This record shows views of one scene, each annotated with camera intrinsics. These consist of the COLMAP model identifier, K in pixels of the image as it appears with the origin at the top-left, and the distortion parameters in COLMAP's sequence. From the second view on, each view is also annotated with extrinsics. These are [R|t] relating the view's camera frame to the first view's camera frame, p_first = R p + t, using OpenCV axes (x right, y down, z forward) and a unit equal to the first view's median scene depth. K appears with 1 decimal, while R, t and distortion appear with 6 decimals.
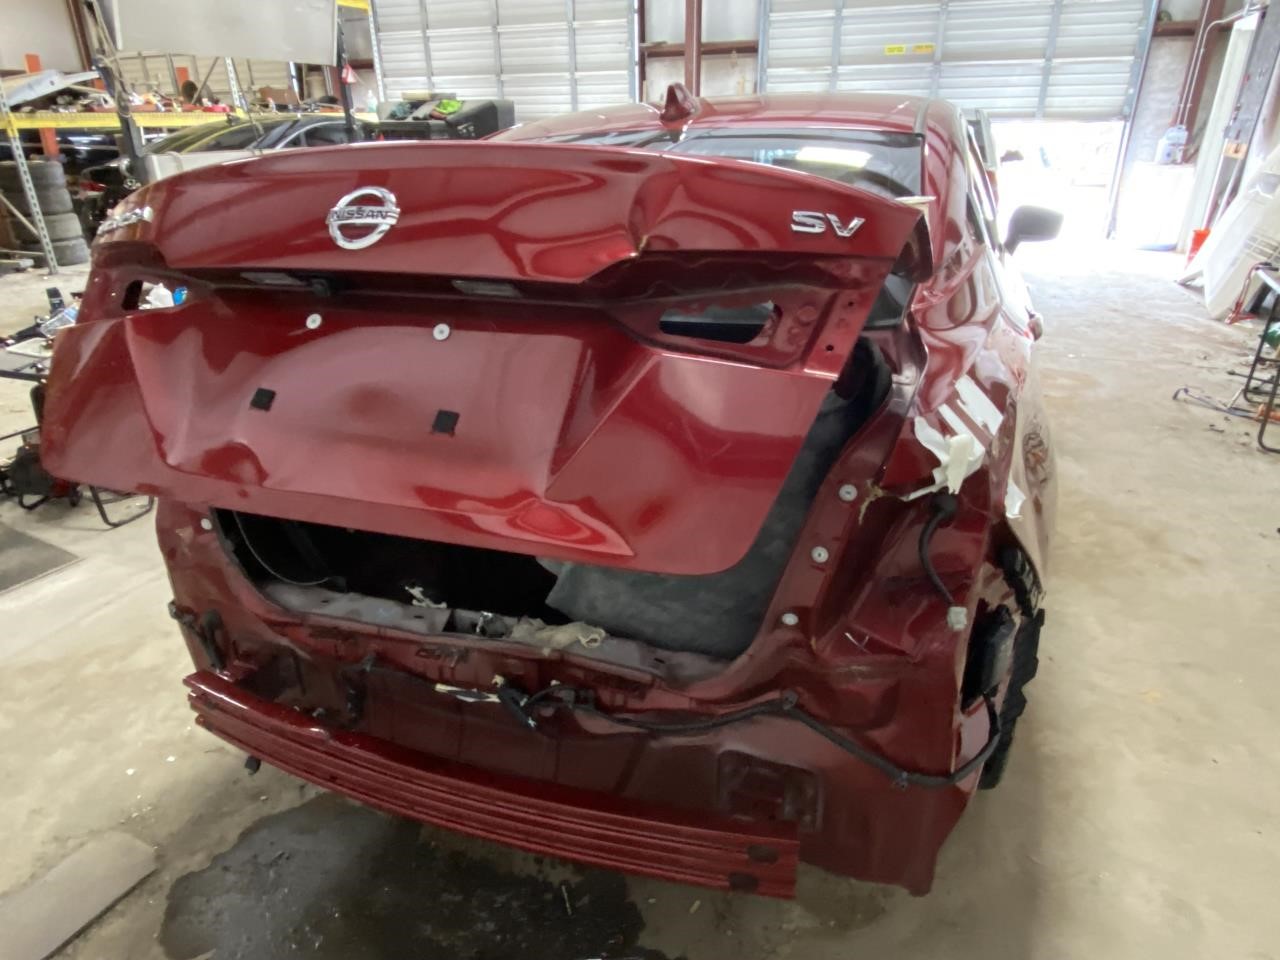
lens RADIAL K [[809.7, 0, 638.7], [0, 809.7, 484.8], [0, 0, 1]] dist [0.016229, -0.017877]
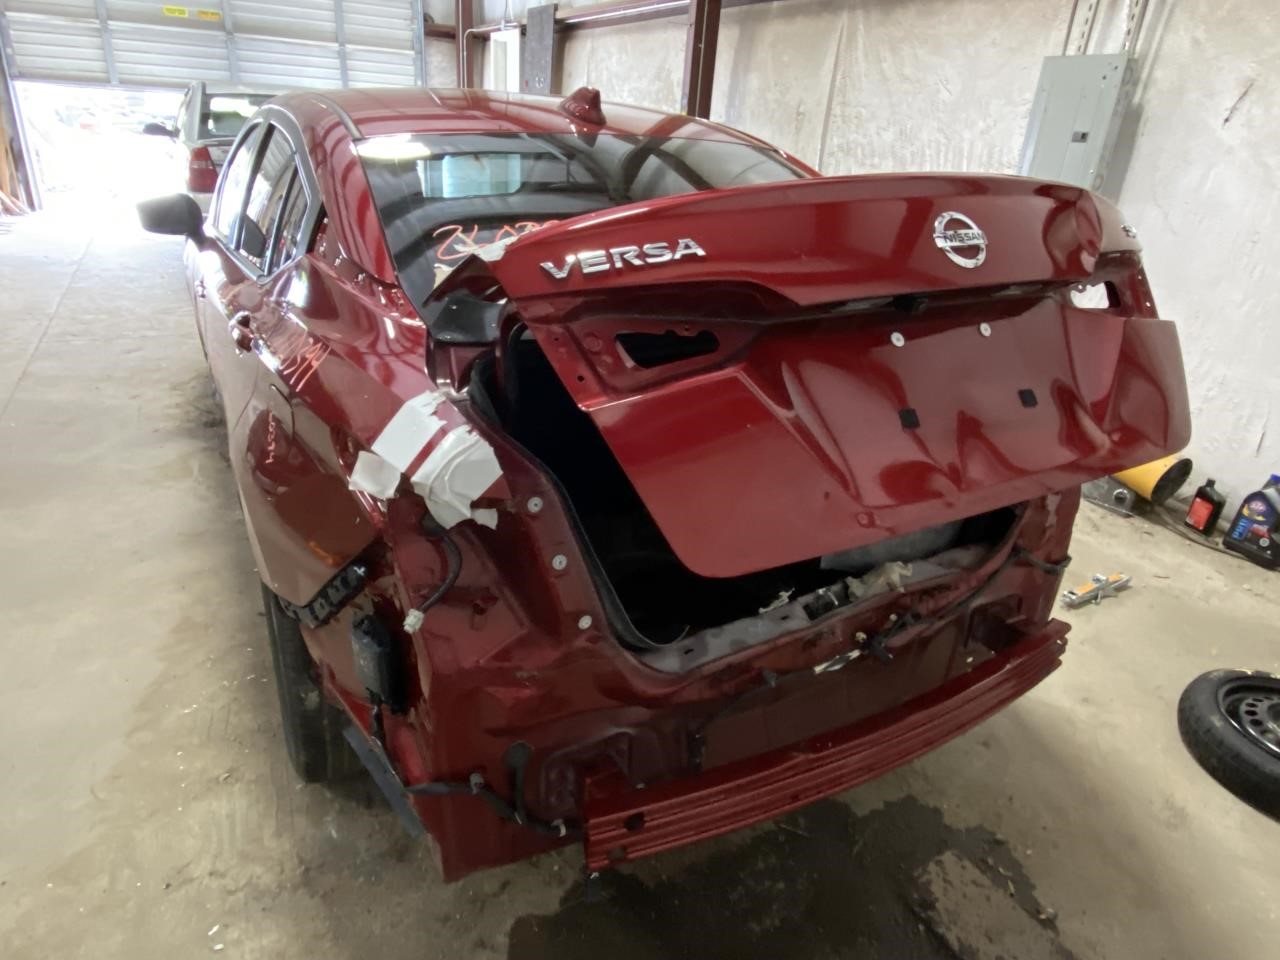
lens RADIAL K [[809.7, 0, 629.4], [0, 809.7, 489.4], [0, 0, 1]] dist [0.016229, -0.017877]
pose [[0.640110, -0.268983, 0.719658, -0.173766], [0.245263, 0.959239, 0.140377, -0.029568], [-0.728084, 0.086649, 0.679990, 0.067956]]
